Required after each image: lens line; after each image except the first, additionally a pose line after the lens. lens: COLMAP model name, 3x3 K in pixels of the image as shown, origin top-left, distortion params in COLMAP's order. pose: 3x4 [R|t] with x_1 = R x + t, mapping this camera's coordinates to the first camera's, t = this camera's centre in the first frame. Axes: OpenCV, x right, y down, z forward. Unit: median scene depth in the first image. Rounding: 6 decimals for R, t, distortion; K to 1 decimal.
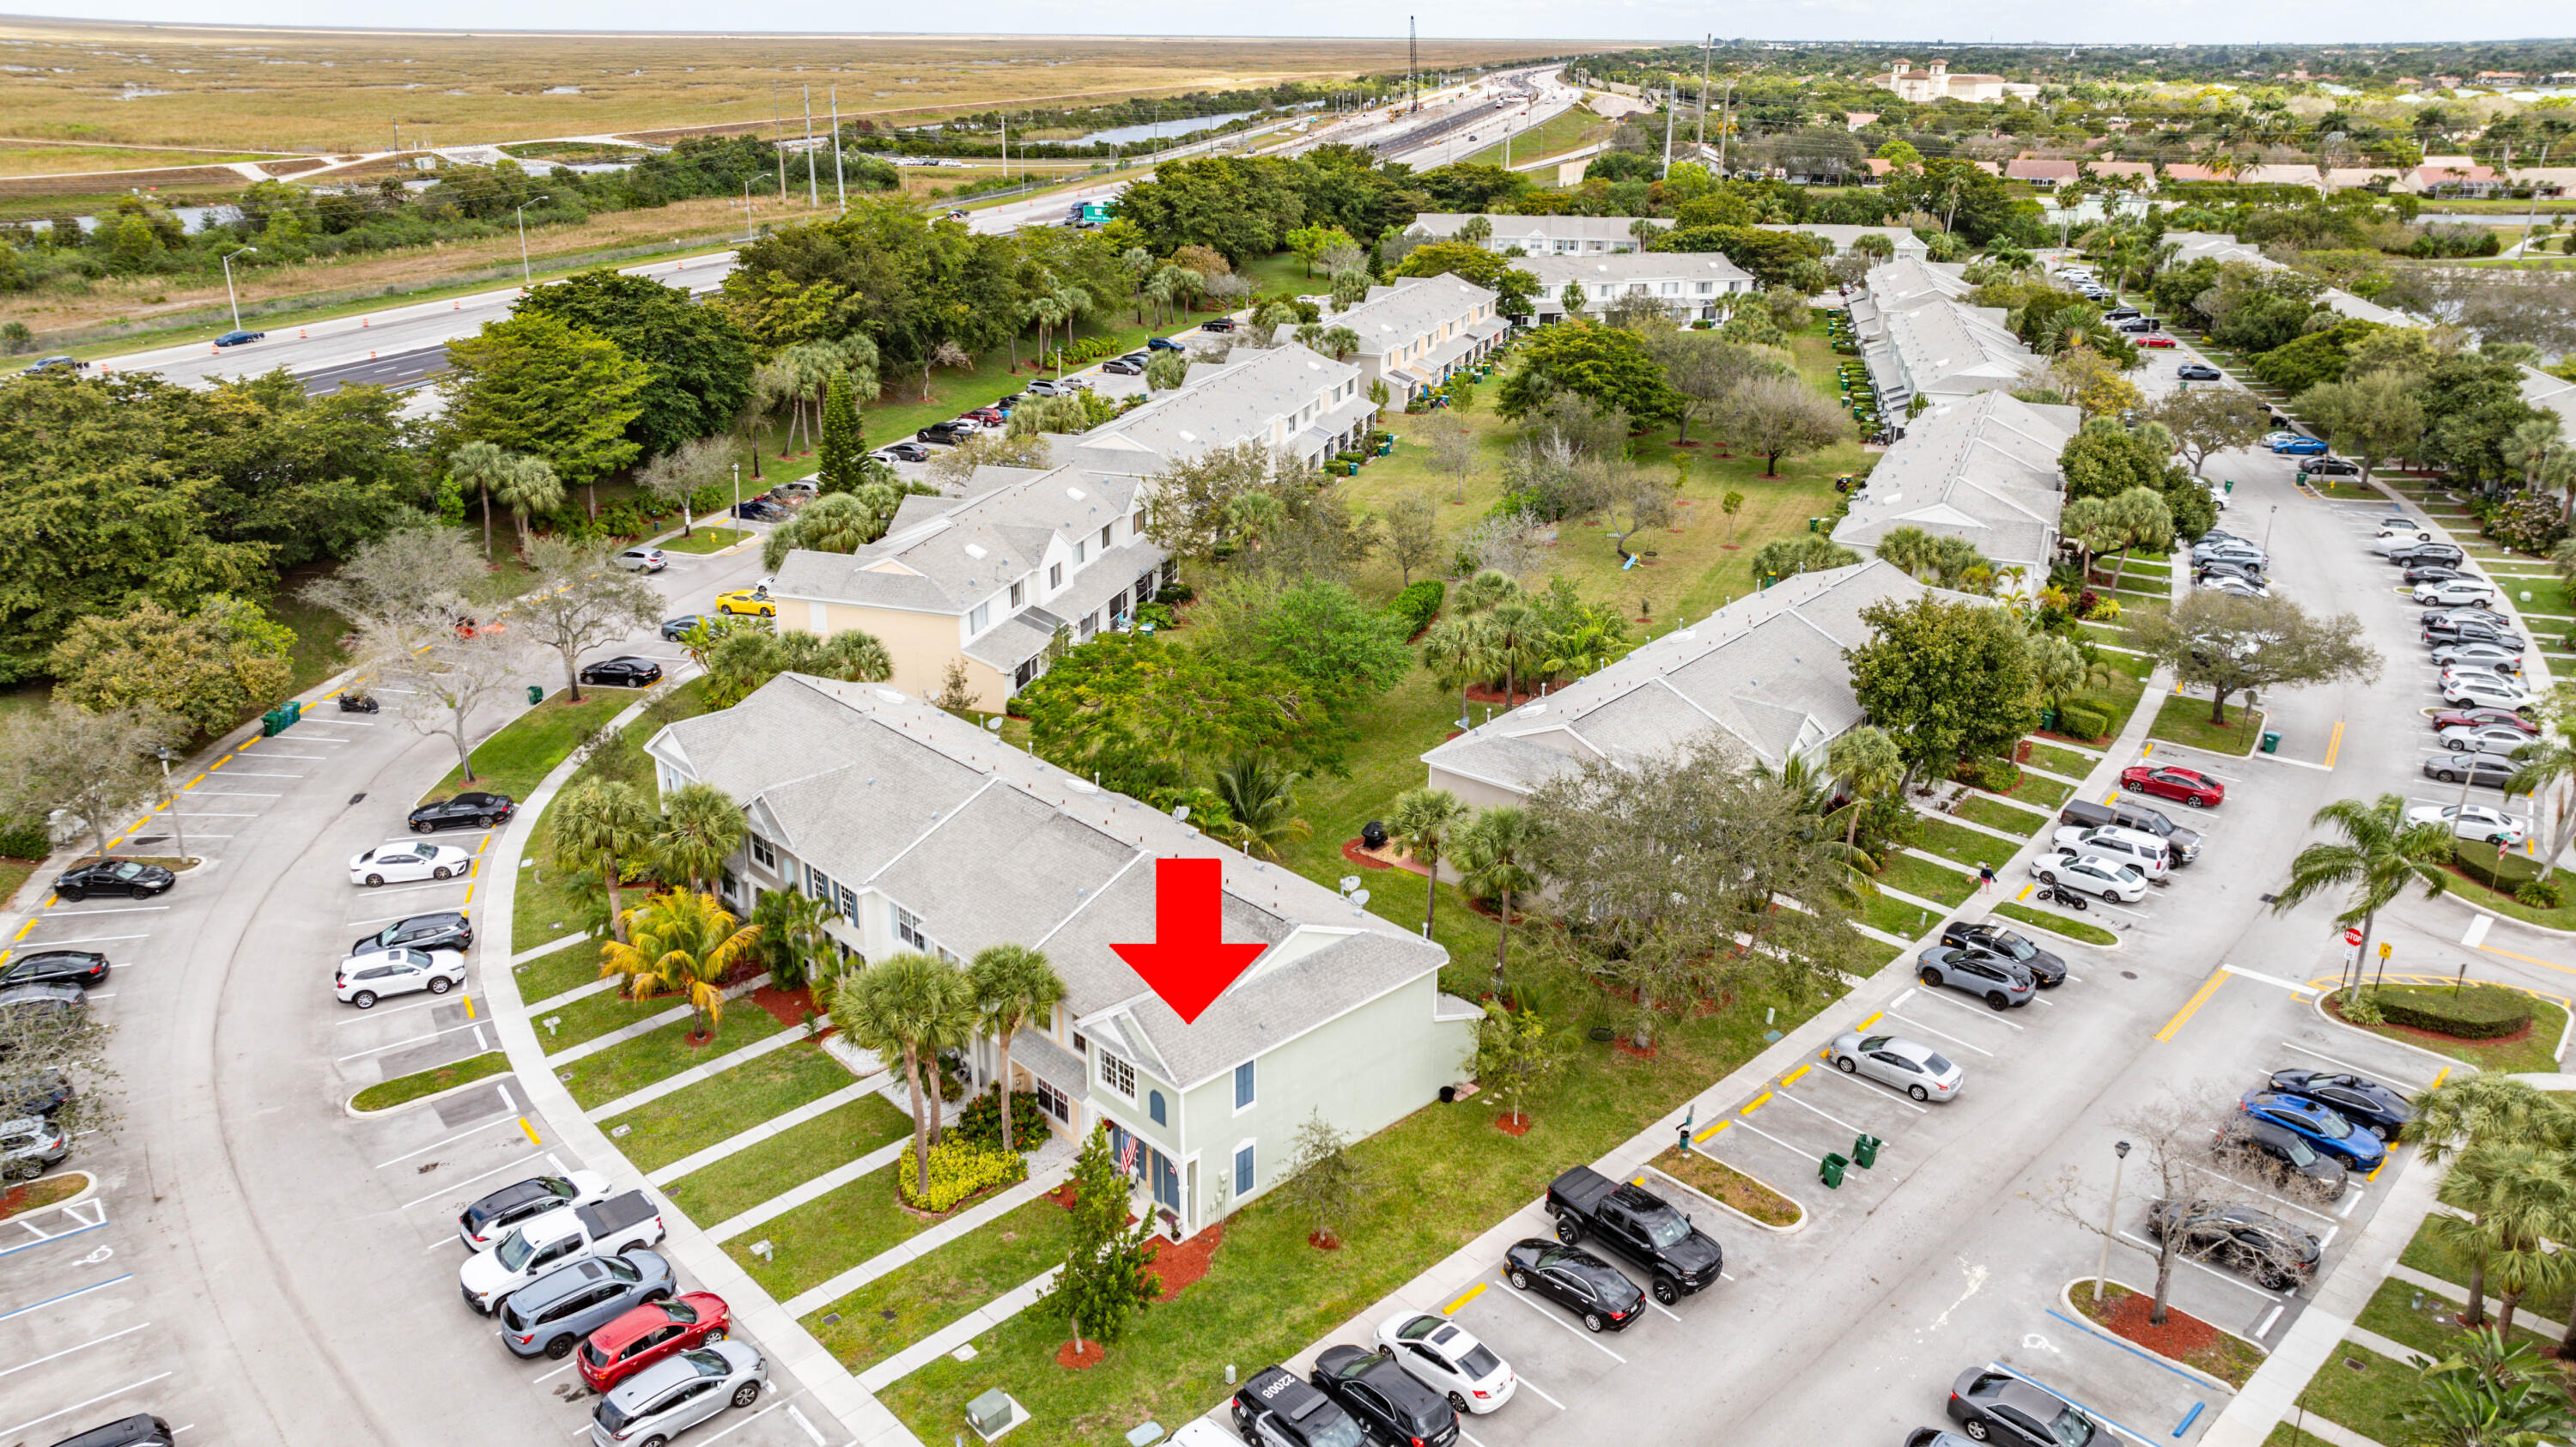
lens RADIAL K [[1822.8, 0, 1283.2], [0, 1822.8, 711.6], [0, 0, 1]] dist [-0.036497, 0.062562]
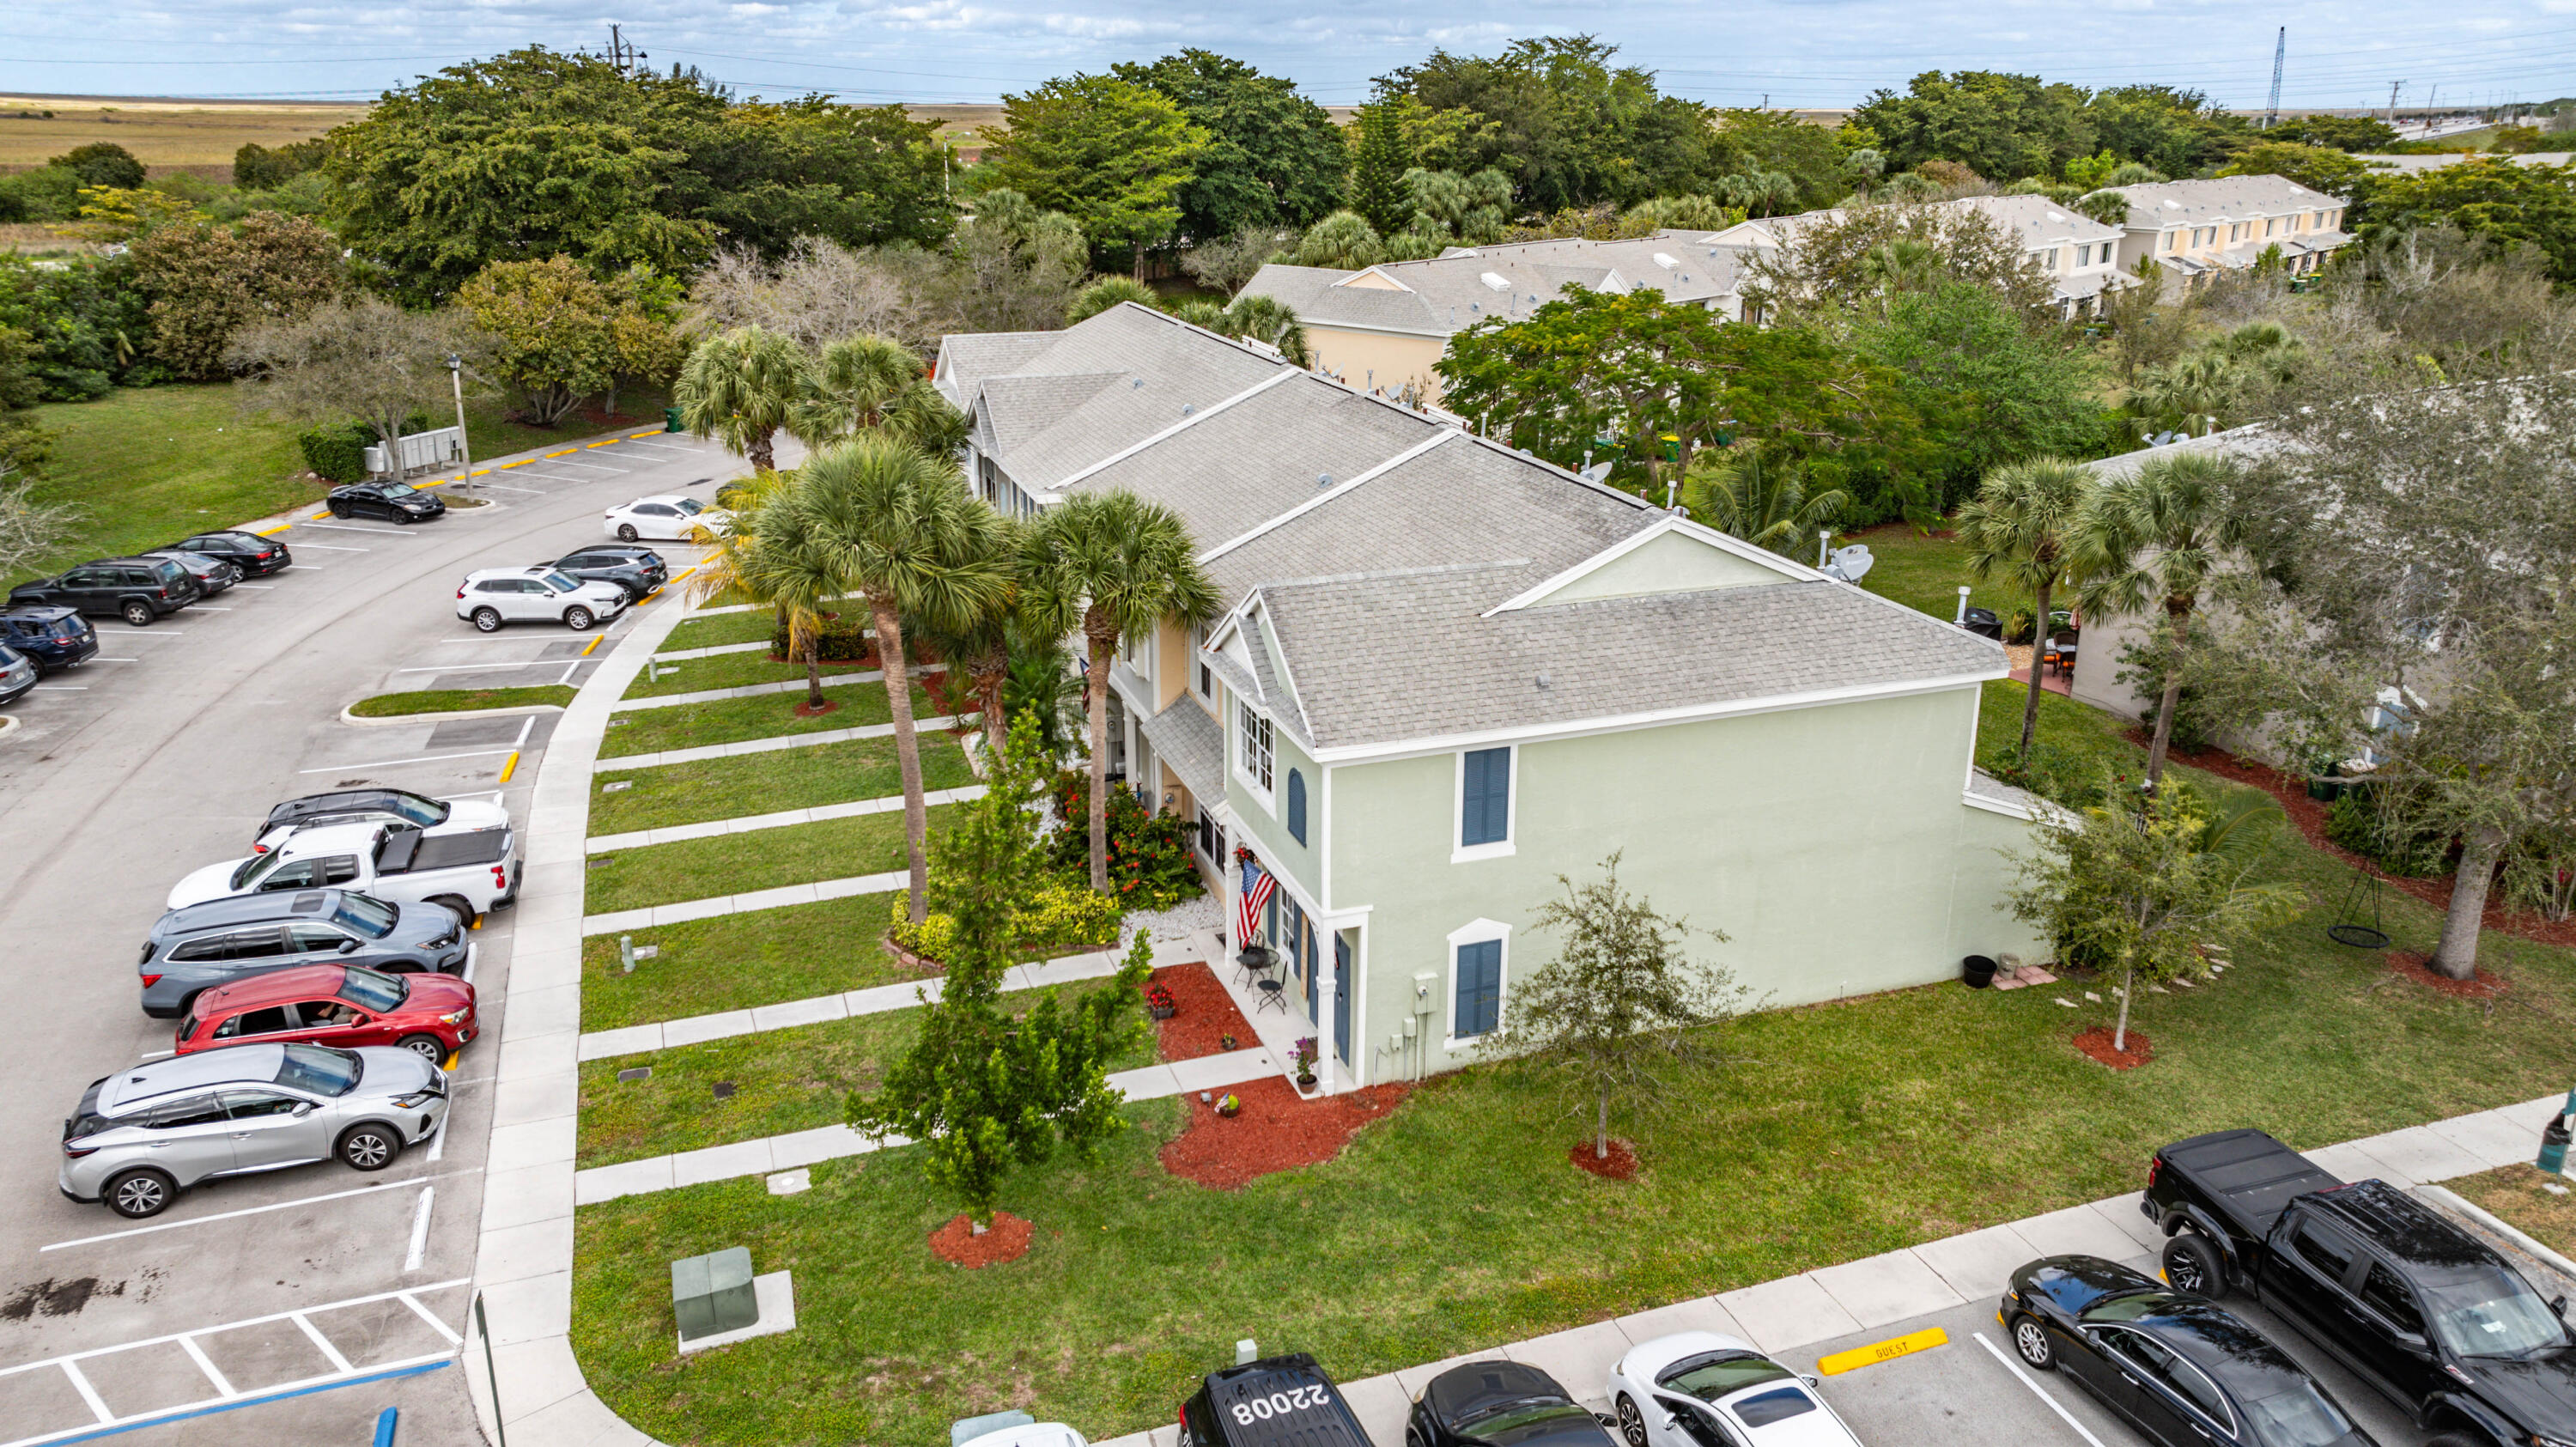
lens RADIAL K [[1822.8, 0, 1283.2], [0, 1822.8, 711.6], [0, 0, 1]] dist [-0.036497, 0.062562]
pose [[0.914773, 0.127164, -0.383431, 0.096165], [-0.140929, 0.989988, -0.007897, 0.169875], [0.378588, 0.061260, 0.923536, 0.471460]]
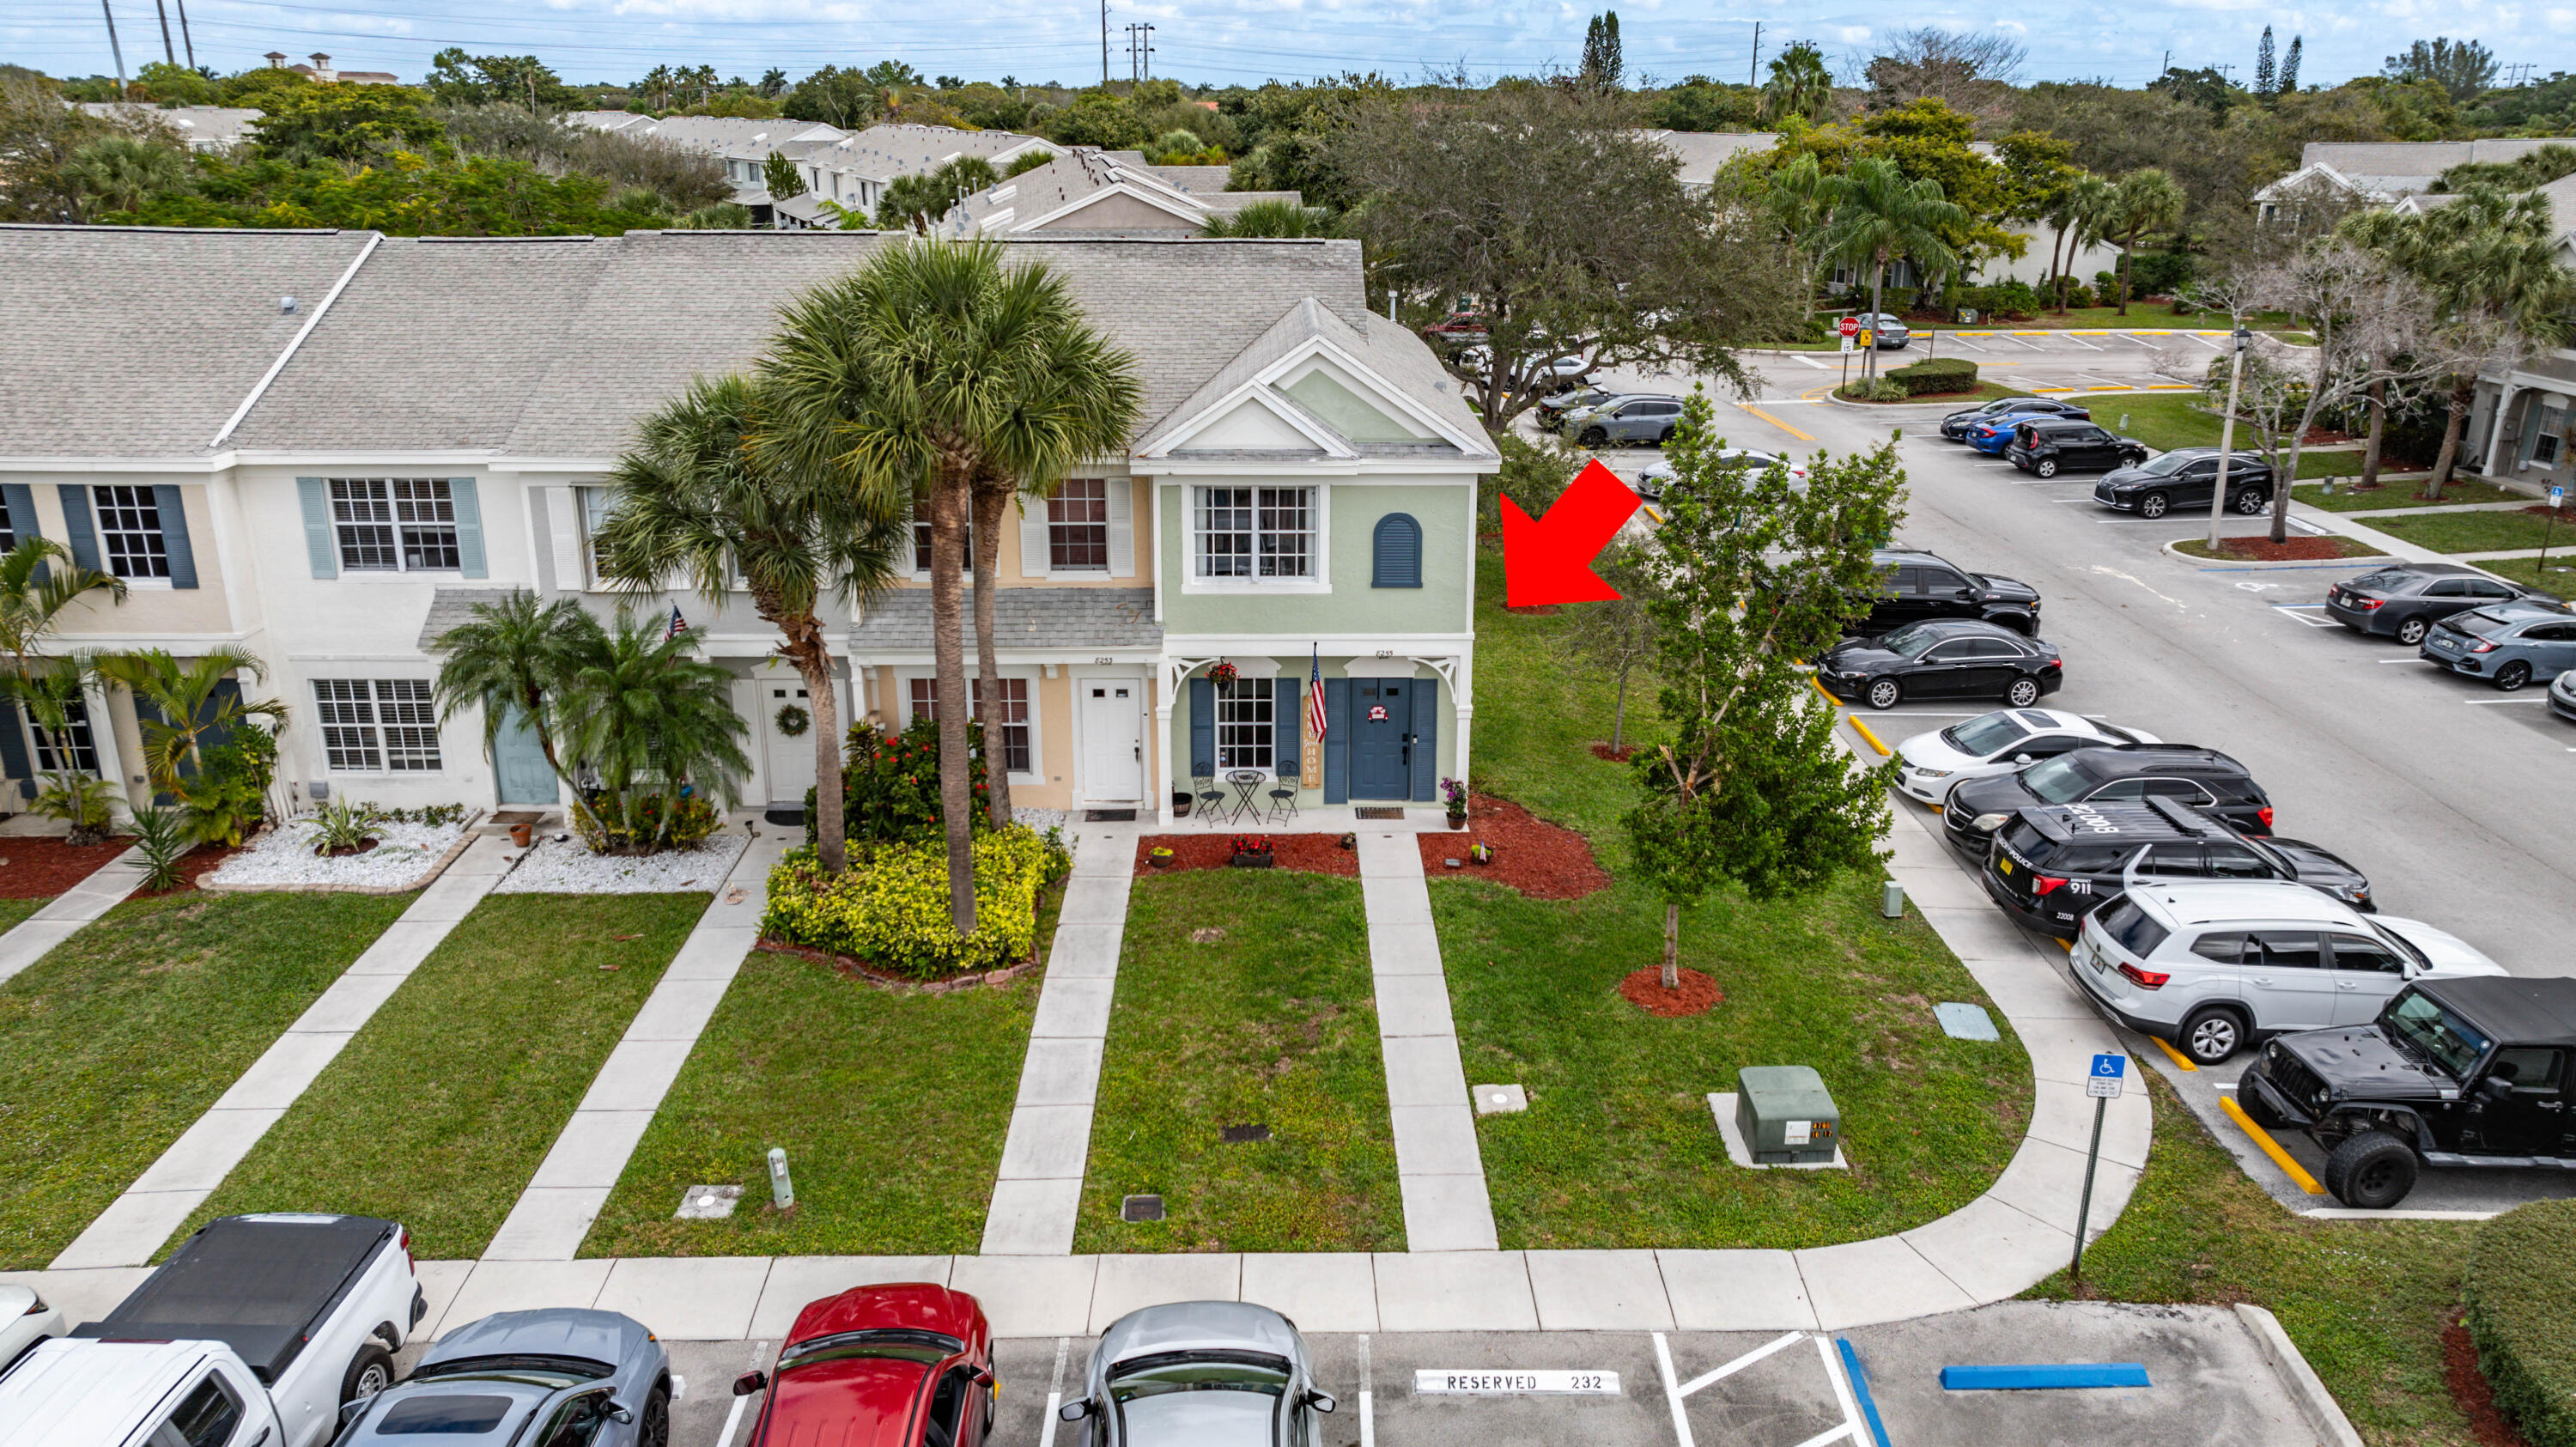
lens RADIAL K [[1822.8, 0, 1283.2], [0, 1822.8, 711.6], [0, 0, 1]] dist [-0.036497, 0.062562]
pose [[0.677337, -0.240221, 0.695347, -0.365474], [0.275400, 0.959255, 0.063126, 0.190460], [-0.682179, 0.148741, 0.715896, 0.595345]]
